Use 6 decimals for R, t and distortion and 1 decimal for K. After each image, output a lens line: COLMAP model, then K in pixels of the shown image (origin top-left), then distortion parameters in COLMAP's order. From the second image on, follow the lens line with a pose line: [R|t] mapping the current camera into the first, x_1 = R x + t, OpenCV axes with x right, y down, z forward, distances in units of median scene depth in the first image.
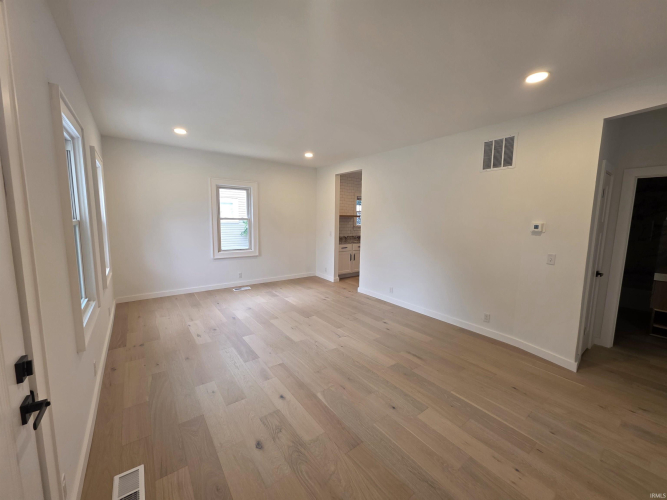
lens RADIAL K [[265.2, 0, 333.2], [0, 265.2, 248.3], [0, 0, 1]] dist [0.004089, -0.000240]
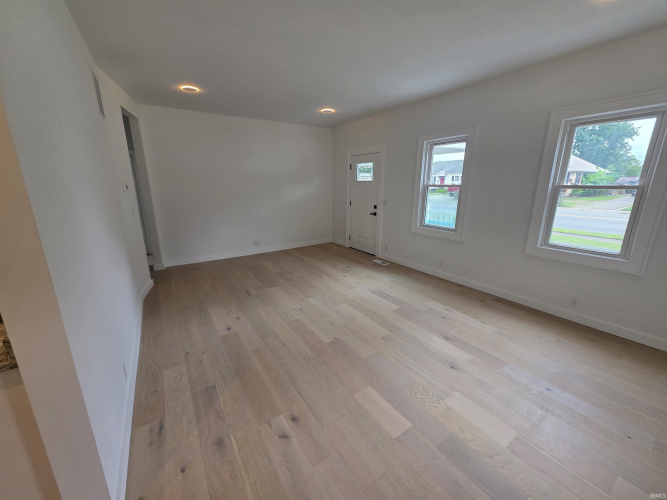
lens RADIAL K [[265.2, 0, 335.1], [0, 265.2, 252.1], [0, 0, 1]] dist [0.004089, -0.000240]
pose [[-0.998122, -0.032593, 0.051864, -0.122841], [-0.011708, 0.932587, 0.360754, -0.176296], [-0.060126, 0.359470, -0.931218, 1.572141]]
